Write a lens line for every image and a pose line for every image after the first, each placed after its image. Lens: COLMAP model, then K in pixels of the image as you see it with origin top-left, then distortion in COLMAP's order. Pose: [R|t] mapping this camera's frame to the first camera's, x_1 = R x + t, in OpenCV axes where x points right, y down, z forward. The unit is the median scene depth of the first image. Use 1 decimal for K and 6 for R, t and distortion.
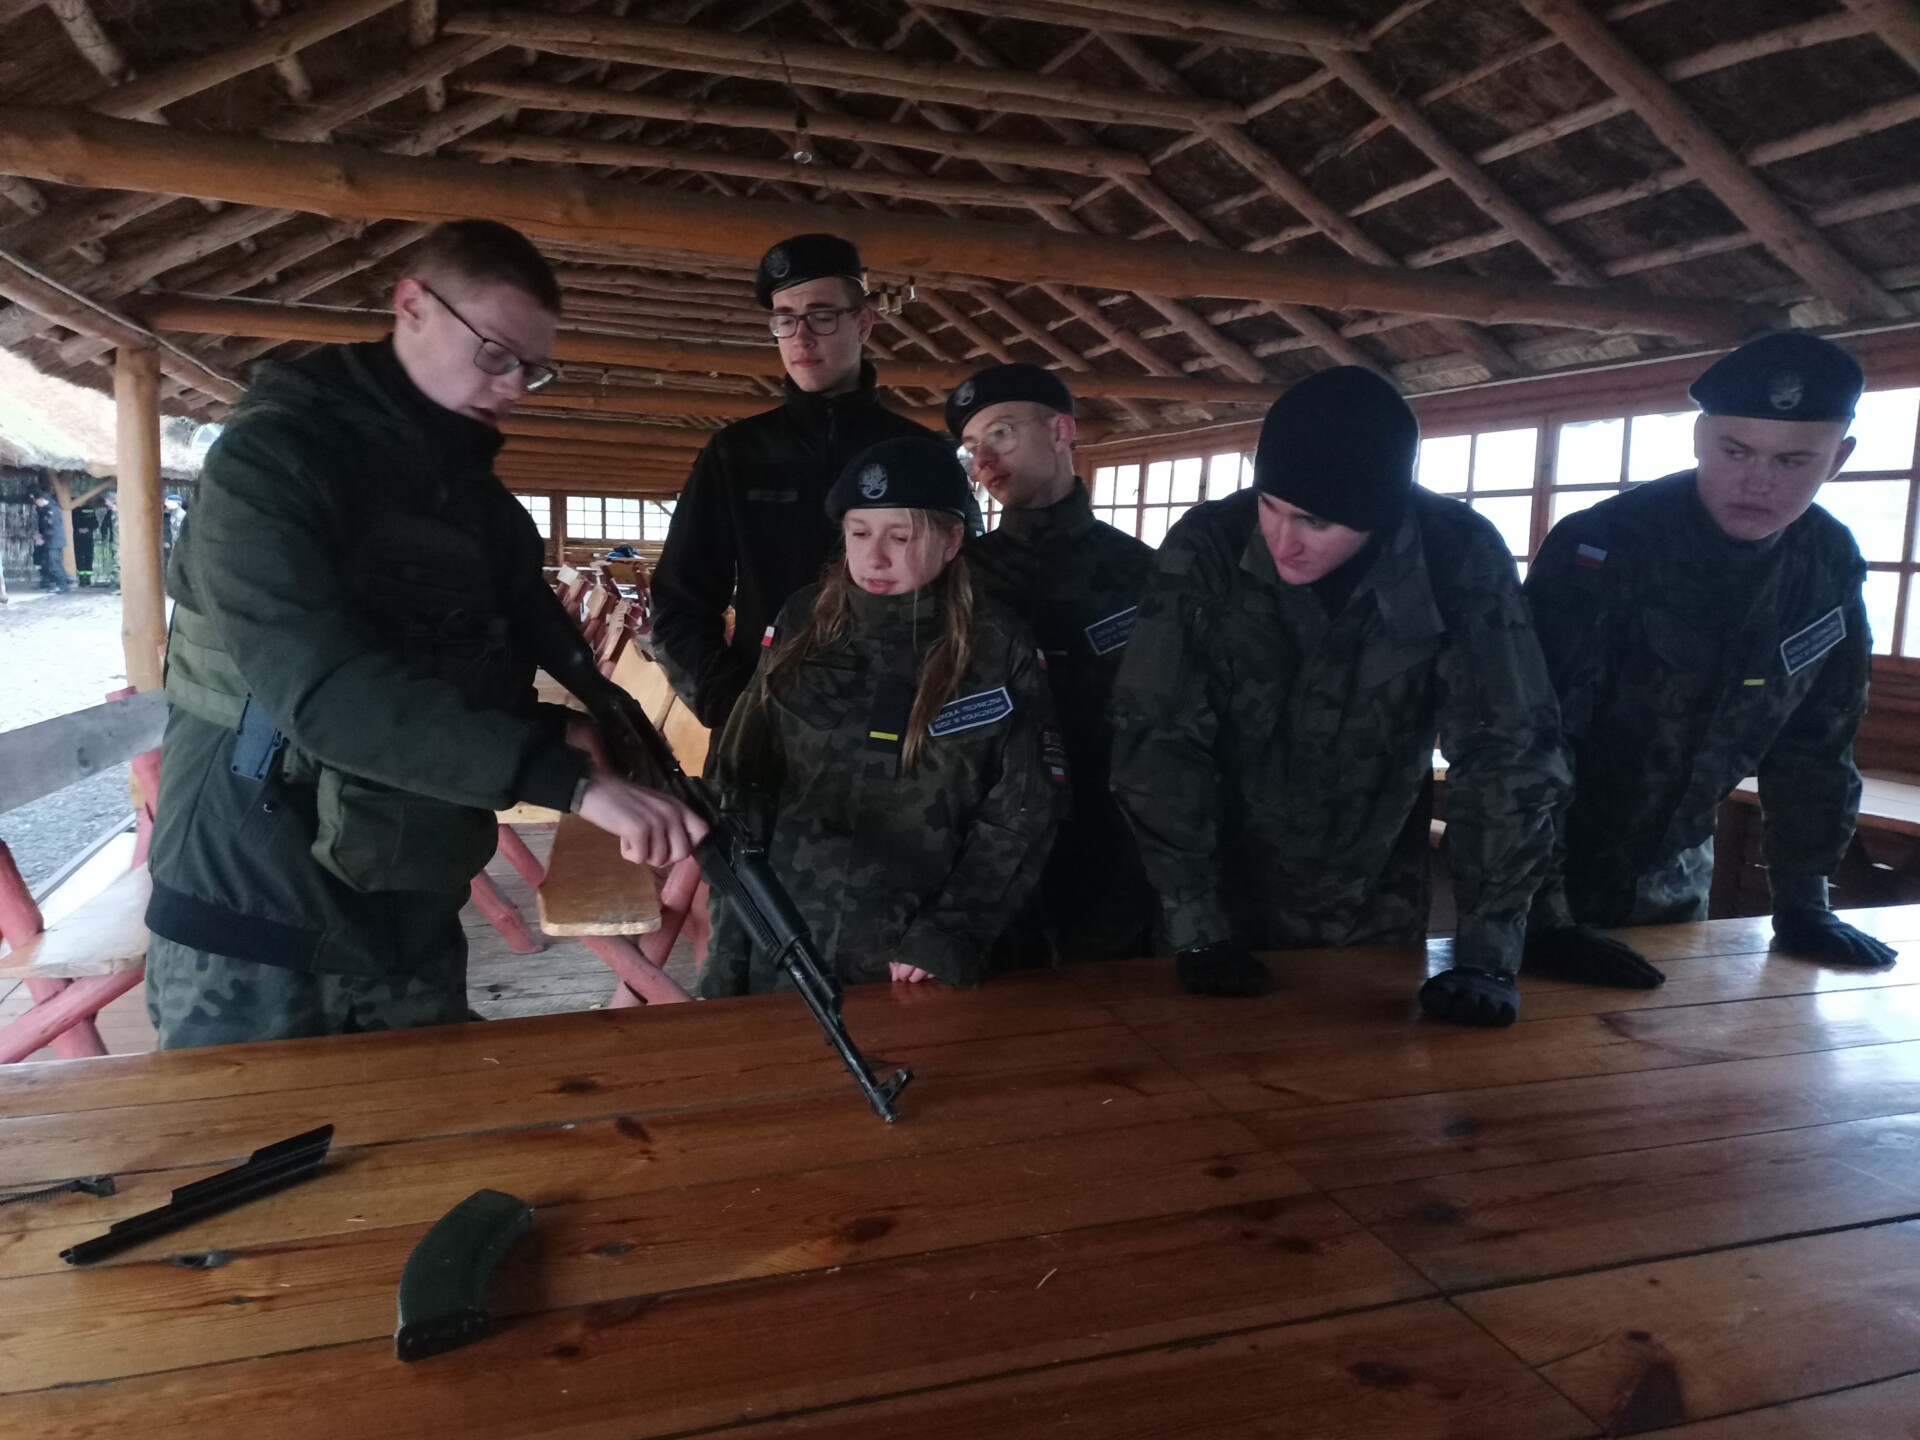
lens RADIAL K [[1417.1, 0, 960.0], [0, 1417.1, 720.0], [0, 0, 1]] dist [0.066464, -0.052606]
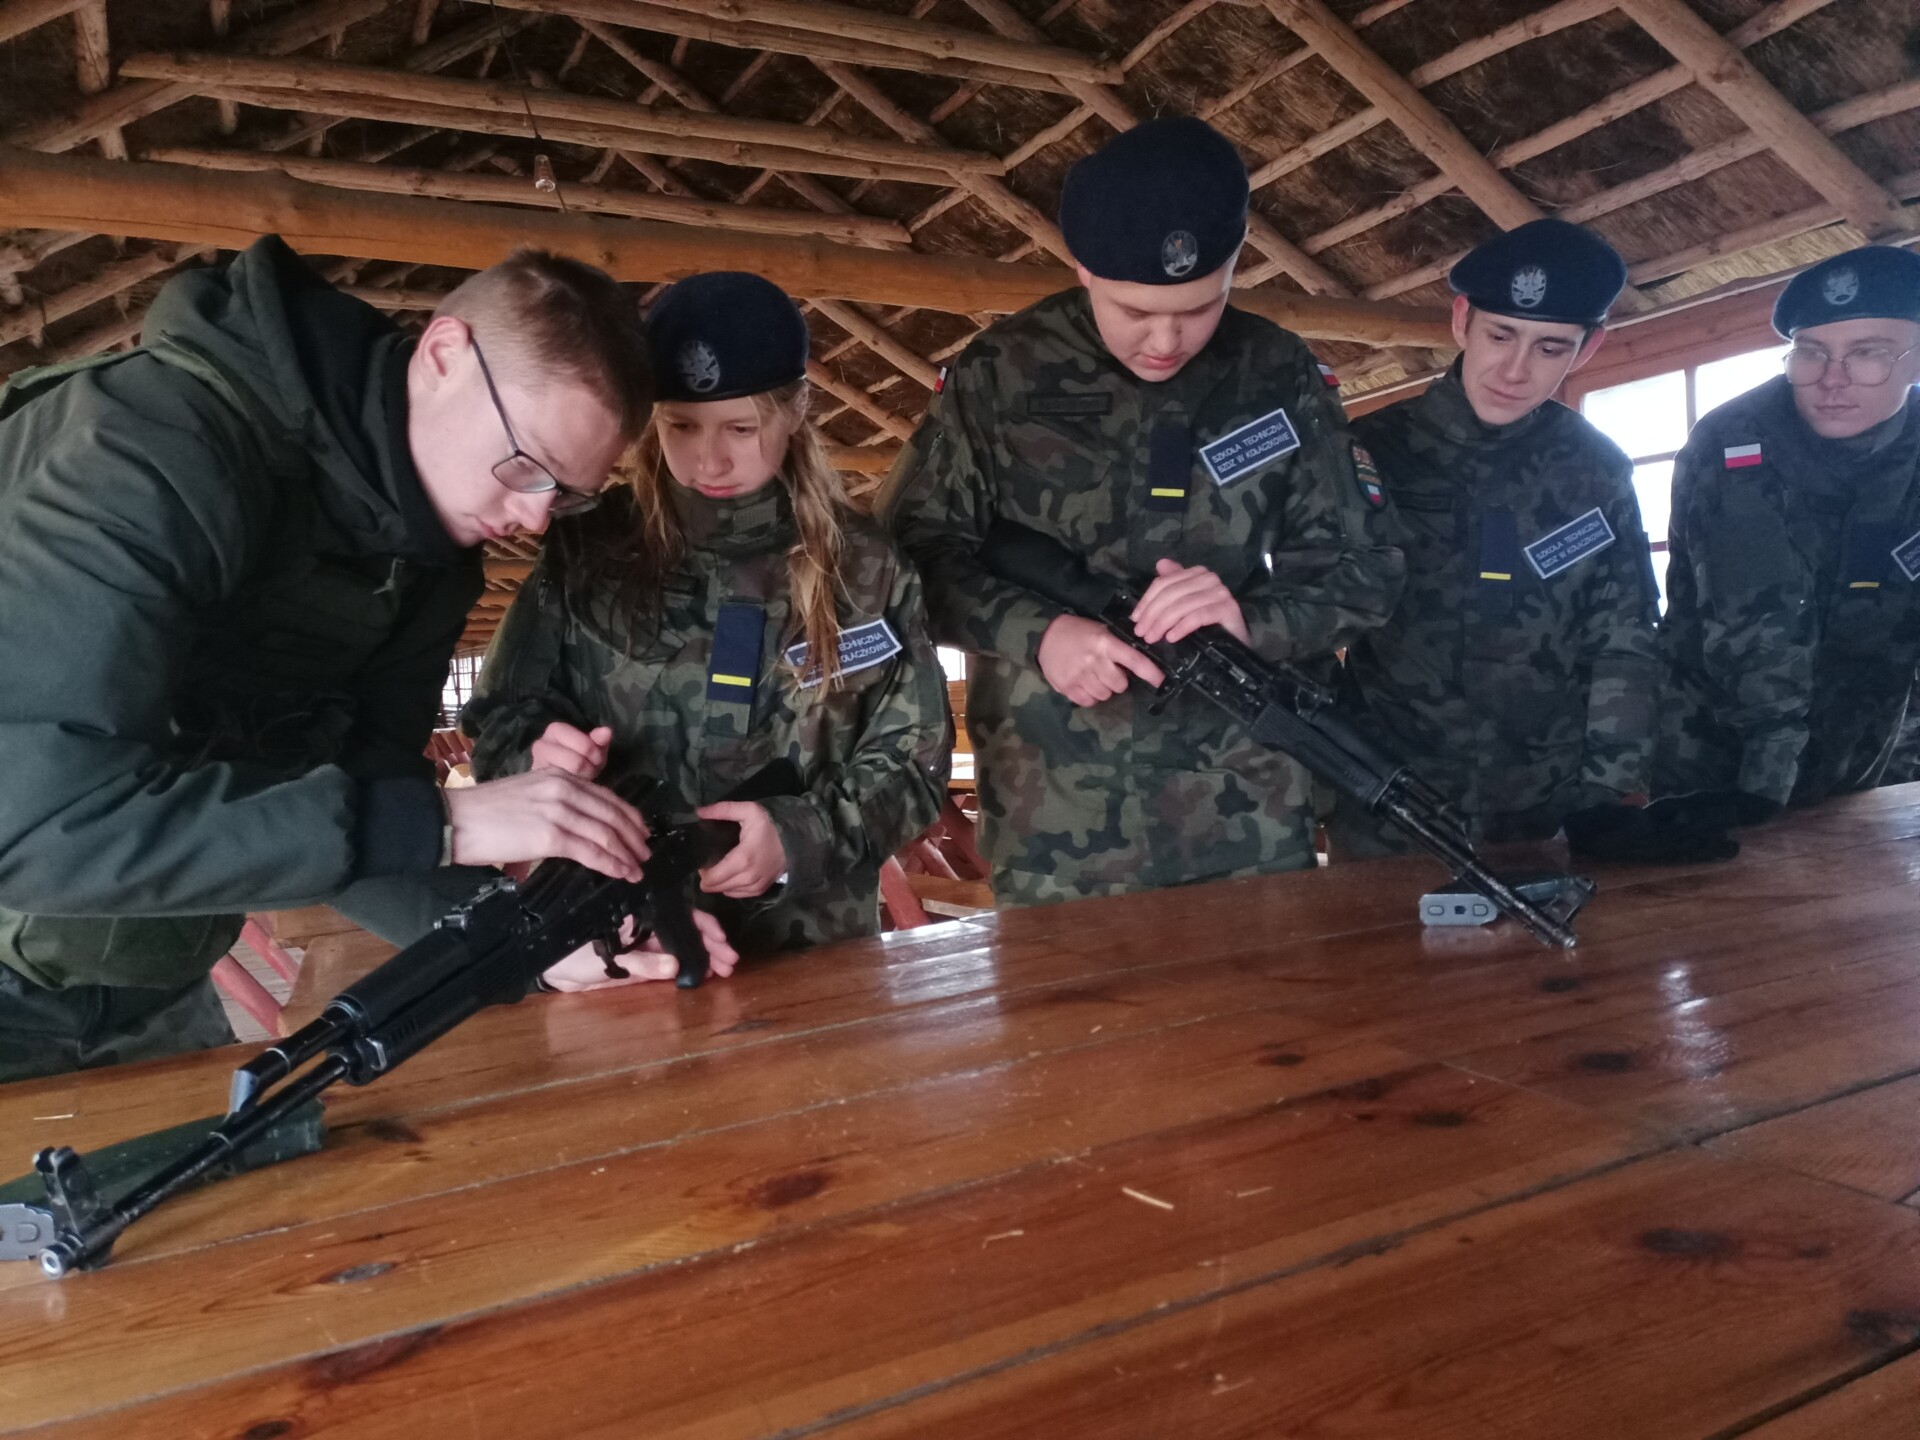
lens RADIAL K [[1417.1, 0, 960.0], [0, 1417.1, 720.0], [0, 0, 1]] dist [0.066464, -0.052606]
pose [[0.984508, -0.086103, 0.152745, -0.017302], [0.100953, 0.990602, -0.092281, 0.054973], [-0.143364, 0.106271, 0.983948, 0.088794]]
